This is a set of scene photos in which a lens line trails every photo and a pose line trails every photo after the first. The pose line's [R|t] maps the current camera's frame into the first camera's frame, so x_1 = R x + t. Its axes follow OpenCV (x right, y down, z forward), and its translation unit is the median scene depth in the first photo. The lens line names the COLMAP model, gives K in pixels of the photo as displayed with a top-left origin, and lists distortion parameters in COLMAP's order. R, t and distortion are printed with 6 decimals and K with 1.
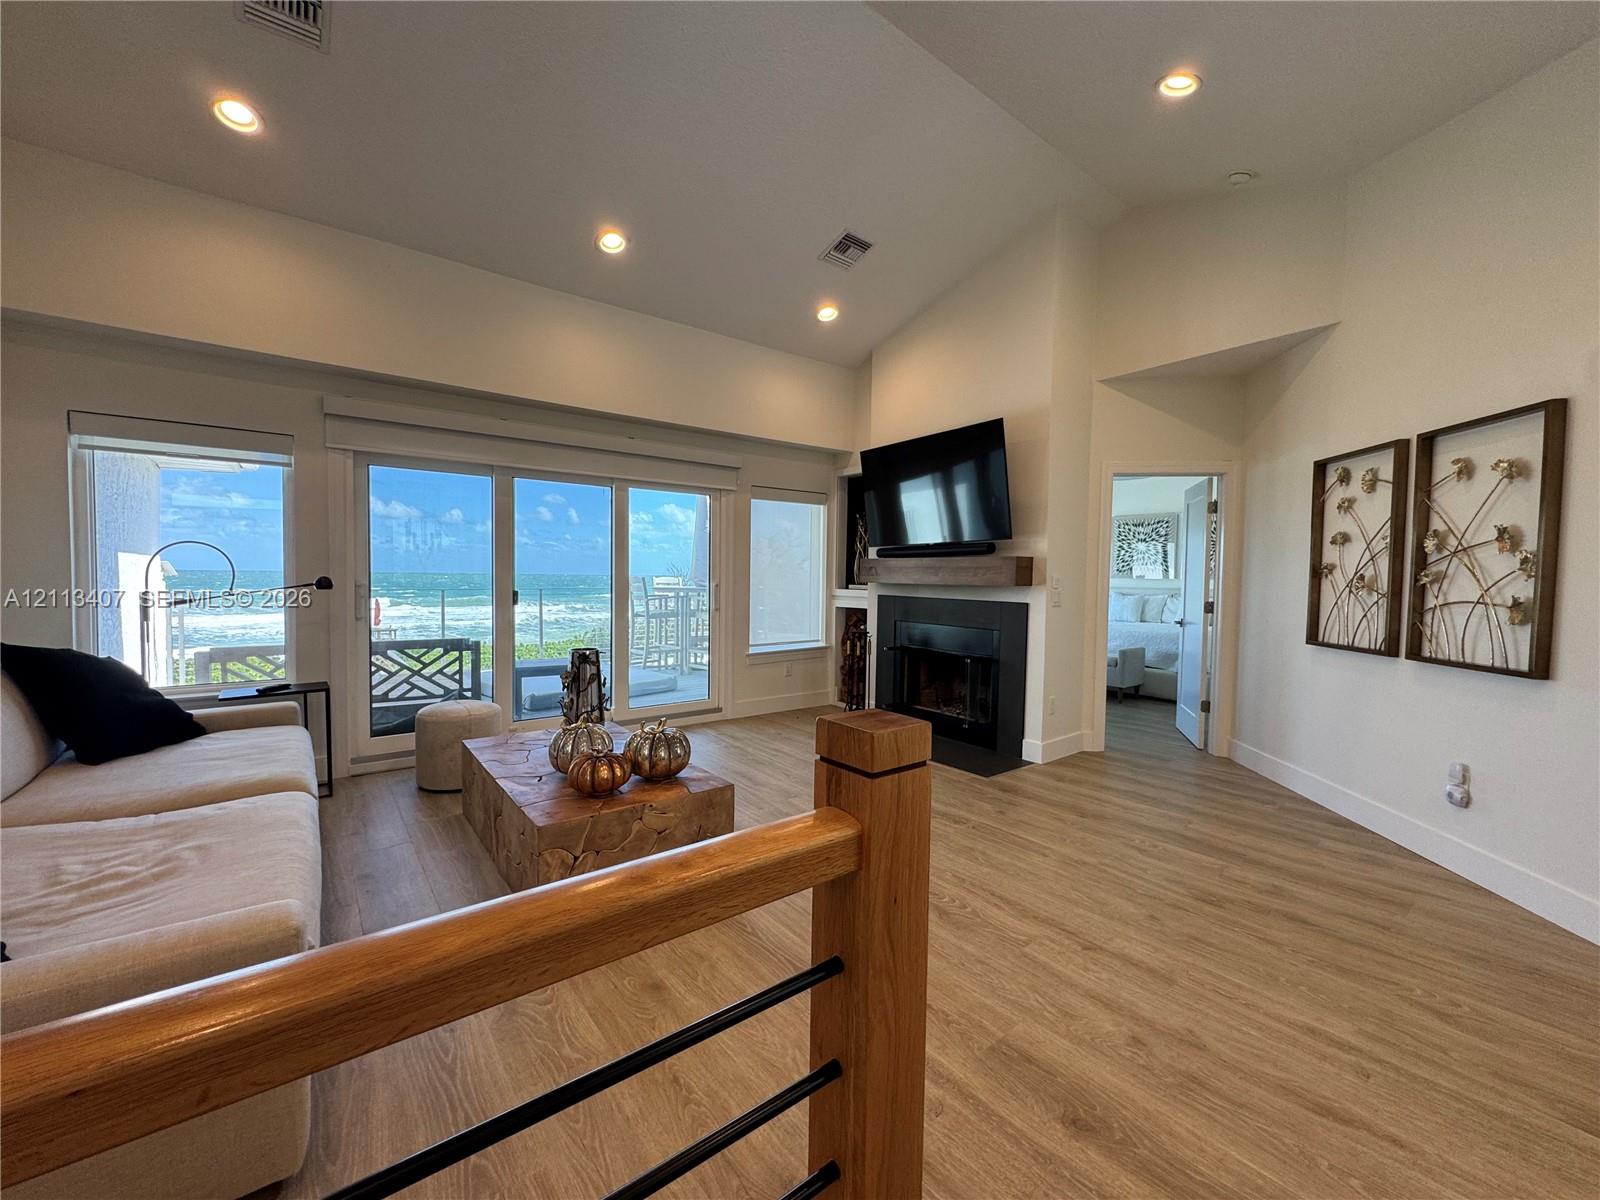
lens RADIAL K [[640.2, 0, 798.9], [0, 640.2, 600.5], [0, 0, 1]] dist [-0.002482, -0.000780]
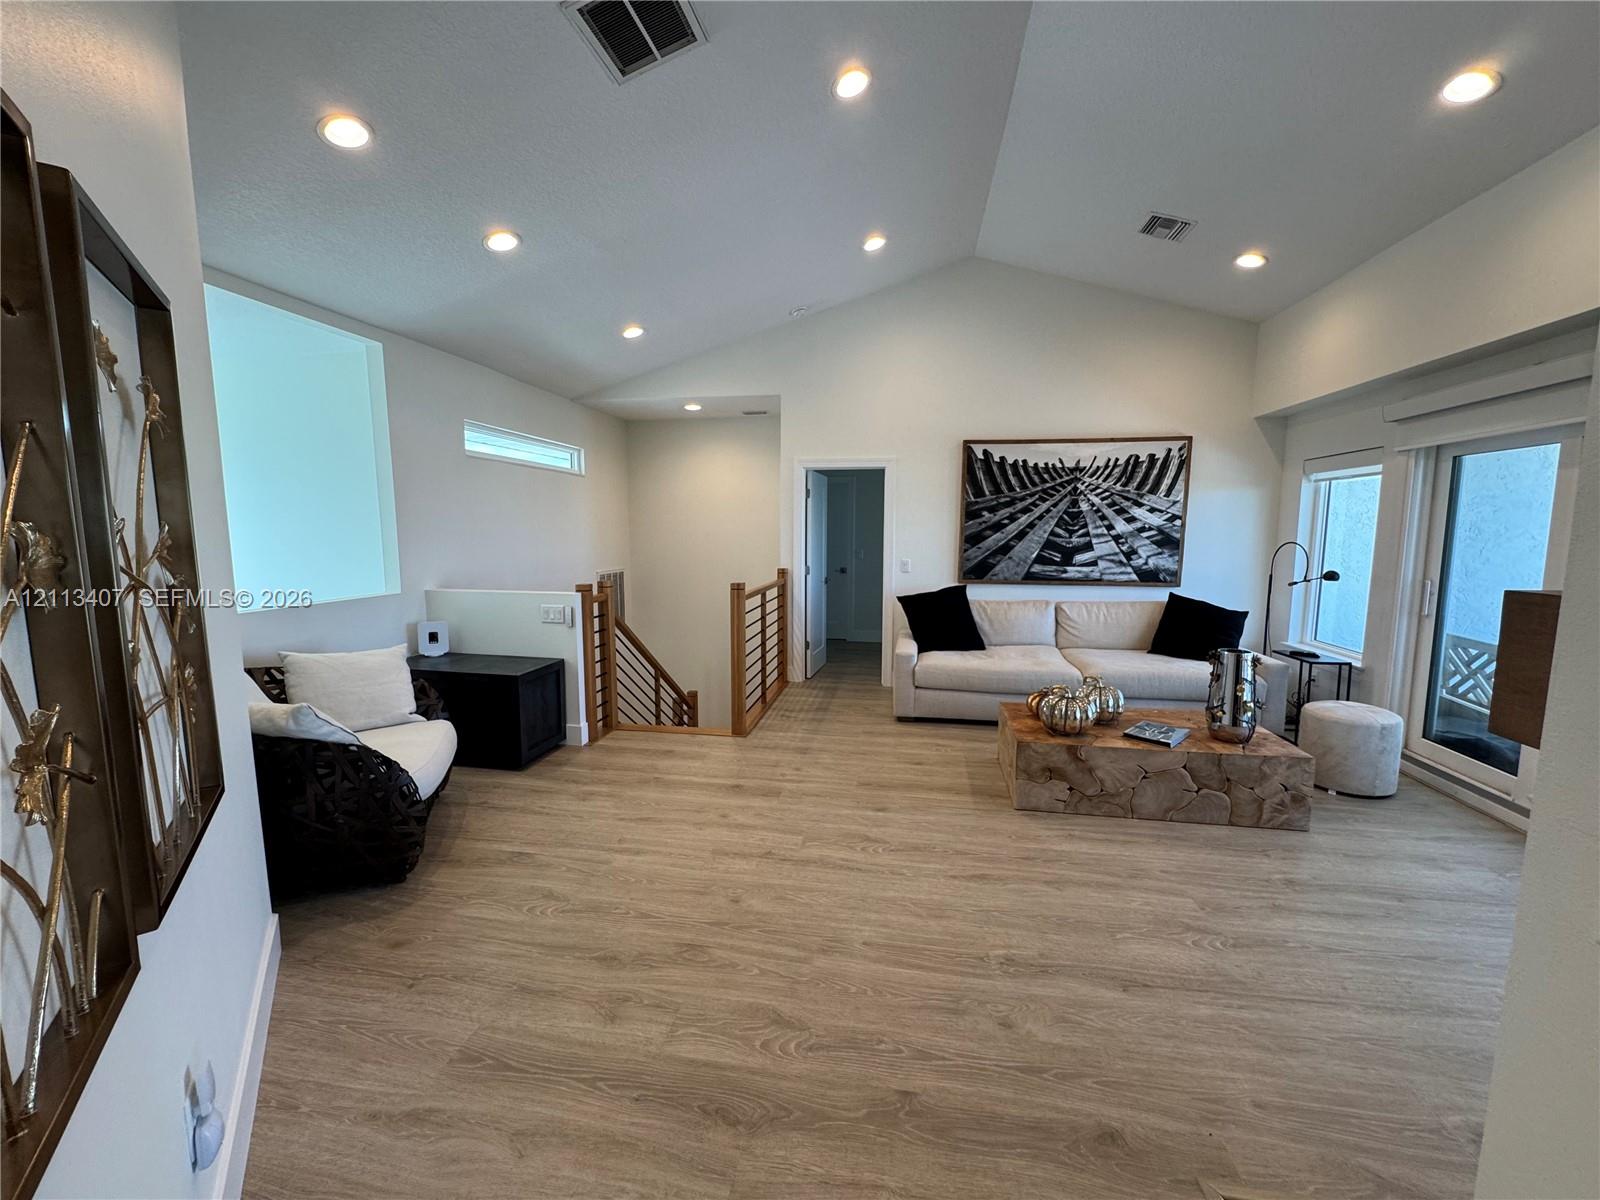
lens RADIAL K [[640.2, 0, 795.2], [0, 640.2, 599.9], [0, 0, 1]] dist [-0.002482, -0.000780]
pose [[-0.749157, 0.060310, -0.659642, 0.698553], [-0.036712, 0.990535, 0.132256, -0.091991], [0.661375, 0.123297, -0.739852, 1.085382]]
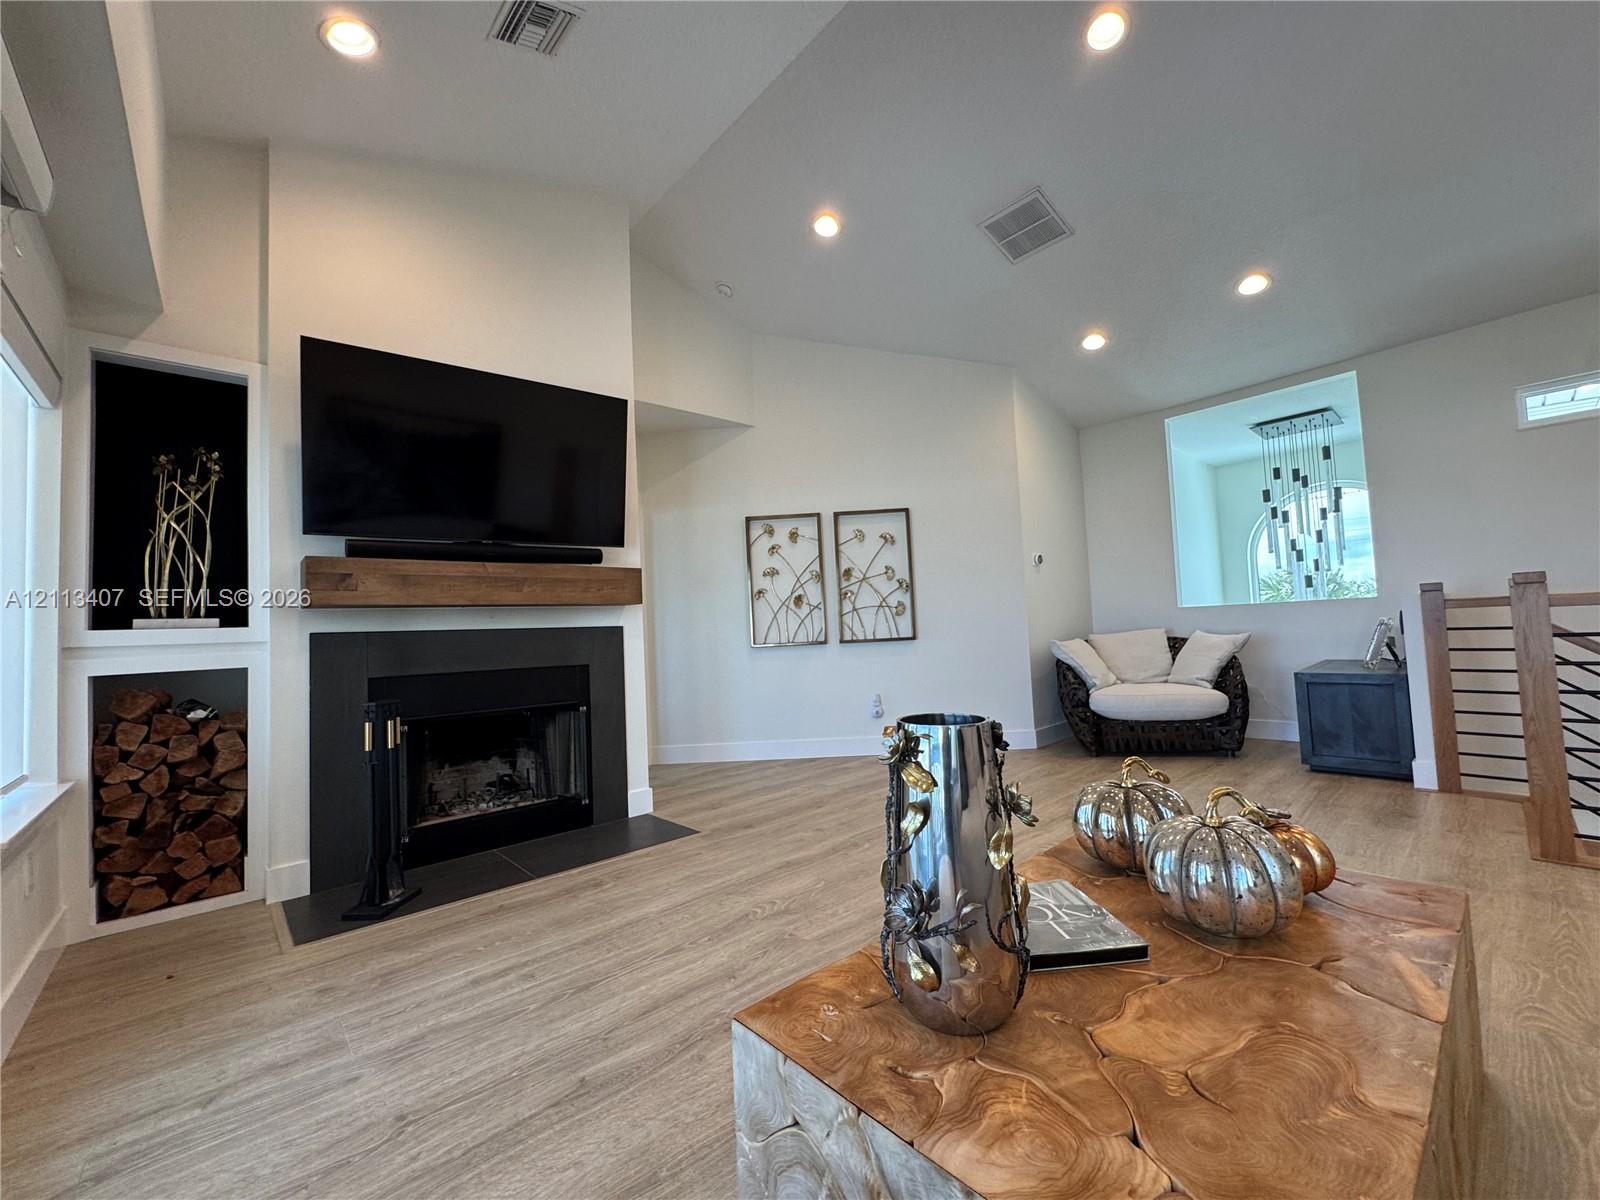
lens RADIAL K [[640.2, 0, 801.1], [0, 640.2, 598.5], [0, 0, 1]] dist [-0.002482, -0.000780]
pose [[-0.070642, 0.042307, 0.996604, -0.554400], [0.085604, 0.995671, -0.036200, 0.020332], [-0.993822, 0.082756, -0.073958, 0.929509]]
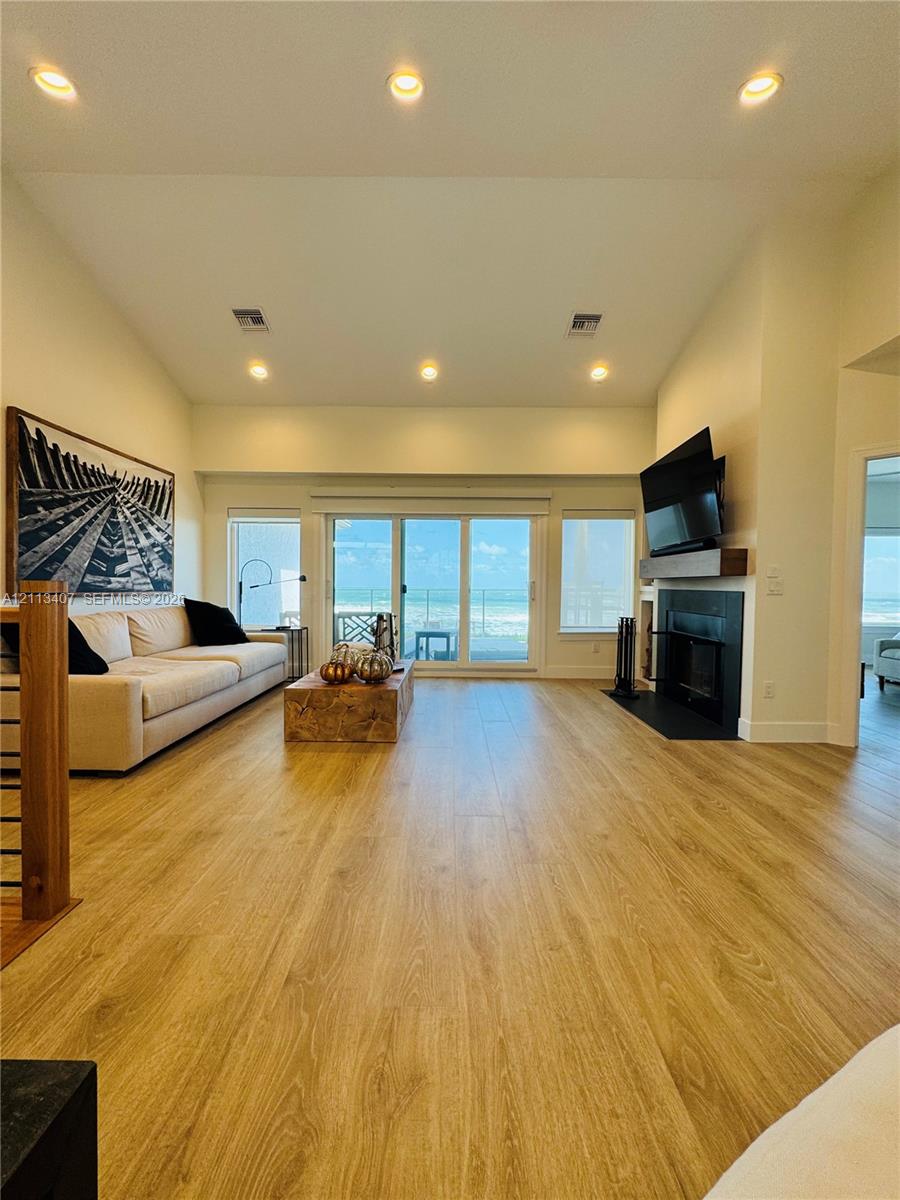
lens RADIAL K [[480.2, 0, 451.6], [0, 480.2, 600.2], [0, 0, 1]] dist [-0.002482, -0.000780]
pose [[0.787622, 0.011489, -0.616052, 0.526282], [-0.023979, 0.999640, -0.012013, 0.044916], [0.615692, 0.024234, 0.787614, 0.066666]]
